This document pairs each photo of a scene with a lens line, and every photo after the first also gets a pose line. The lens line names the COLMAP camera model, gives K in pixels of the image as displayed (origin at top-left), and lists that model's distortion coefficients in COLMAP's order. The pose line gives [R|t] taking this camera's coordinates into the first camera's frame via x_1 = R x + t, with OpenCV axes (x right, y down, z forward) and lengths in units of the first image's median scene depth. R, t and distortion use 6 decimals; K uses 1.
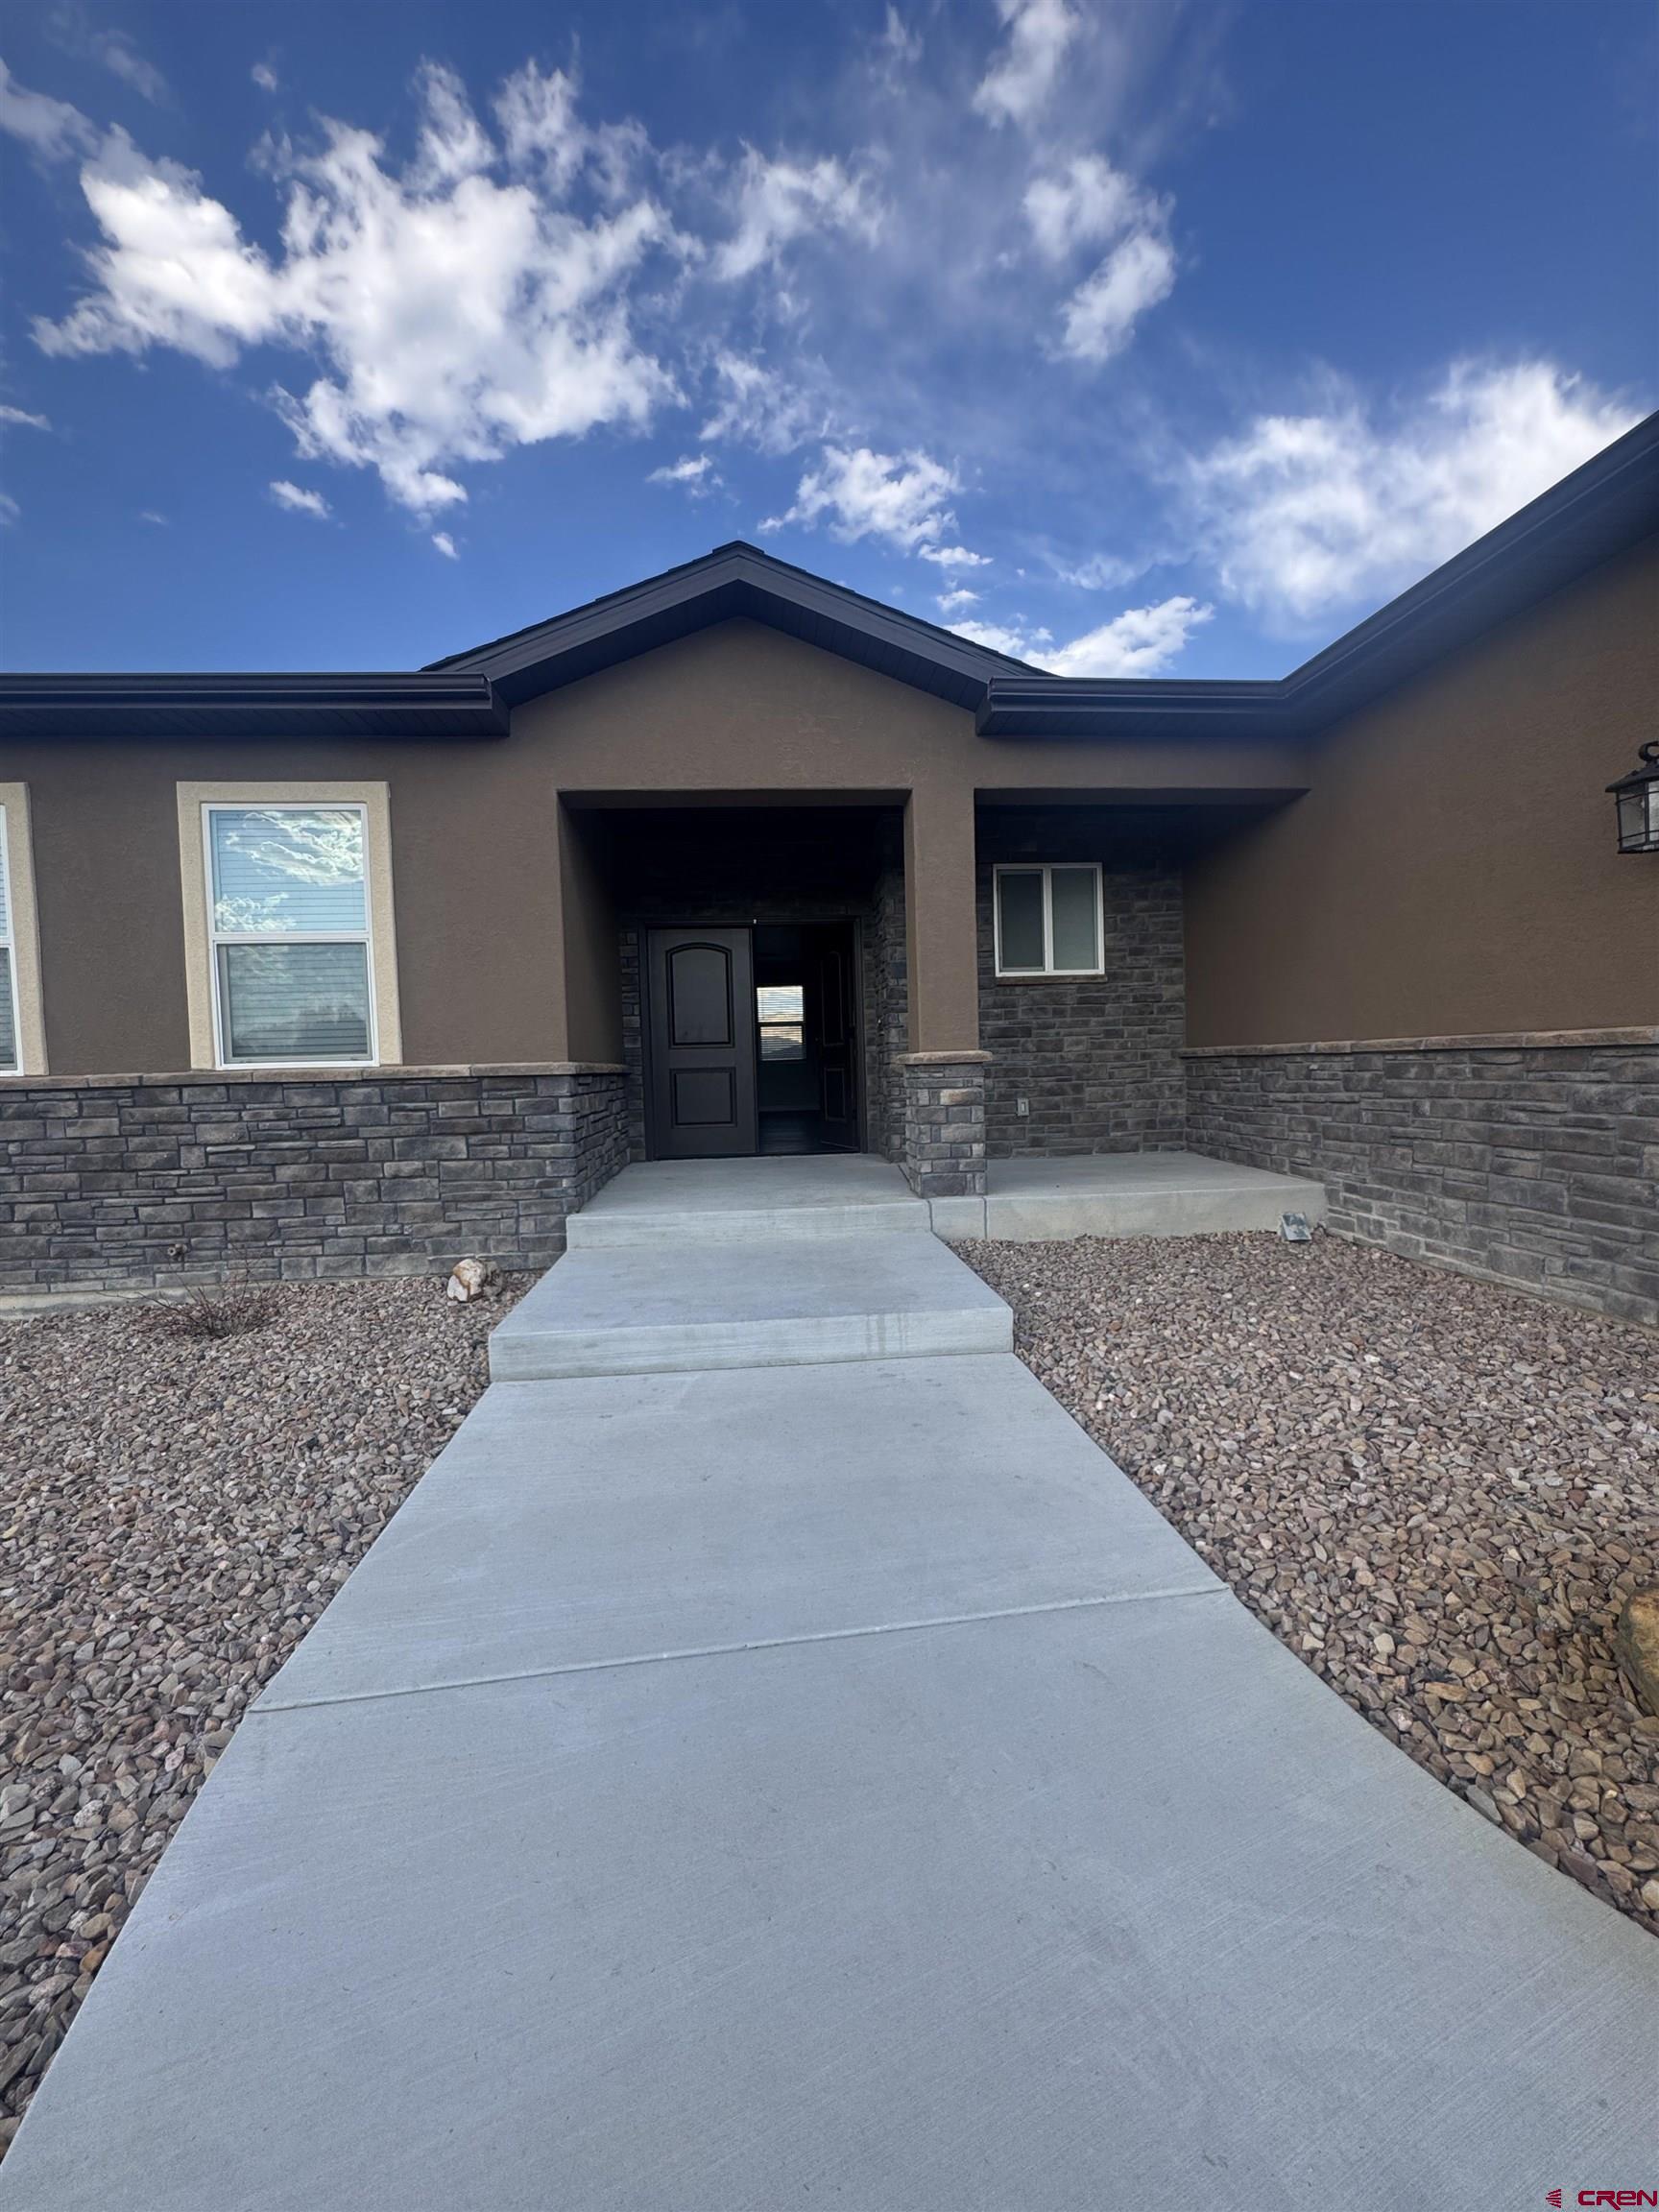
lens RADIAL K [[883.1, 0, 829.3], [0, 883.1, 1102.1], [0, 0, 1]] dist [-0.007112, 0.000934]
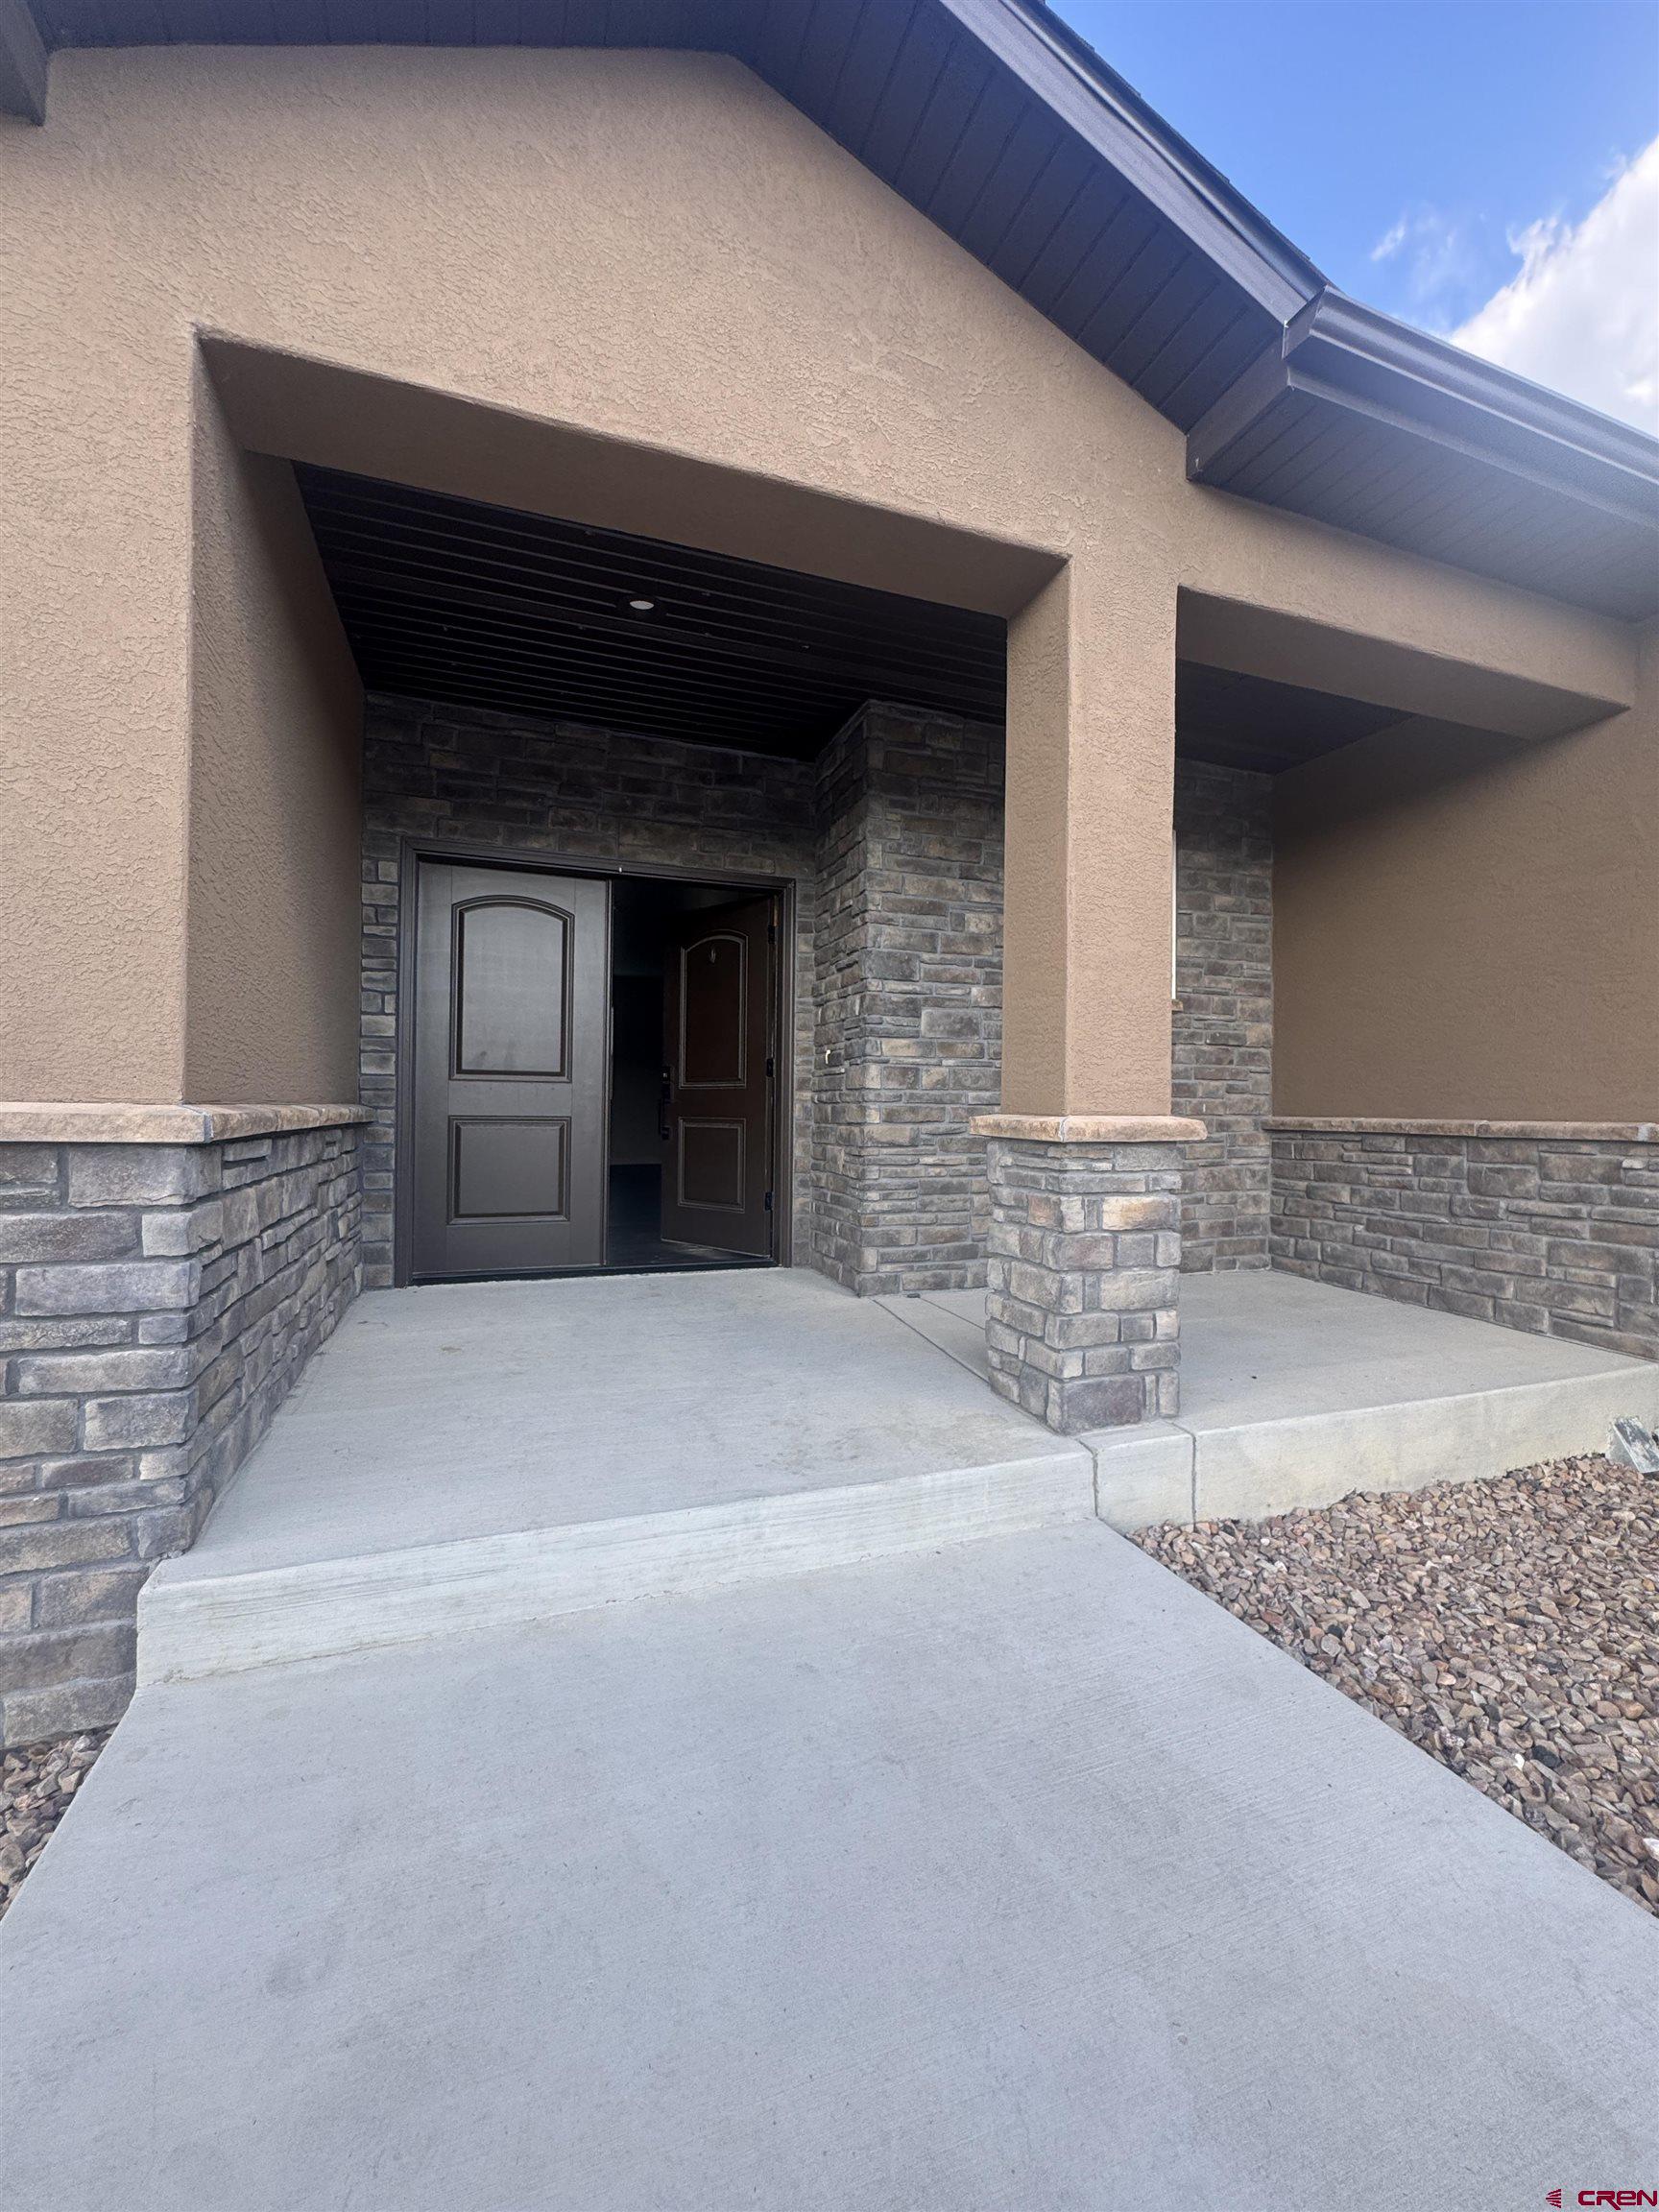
lens RADIAL K [[883.1, 0, 829.6], [0, 883.1, 1105.0], [0, 0, 1]] dist [-0.007112, 0.000934]
pose [[0.964185, 0.042219, 0.261850, -0.129695], [-0.030417, 0.998337, -0.048965, -0.033159], [-0.263481, 0.039247, 0.963866, 0.547141]]
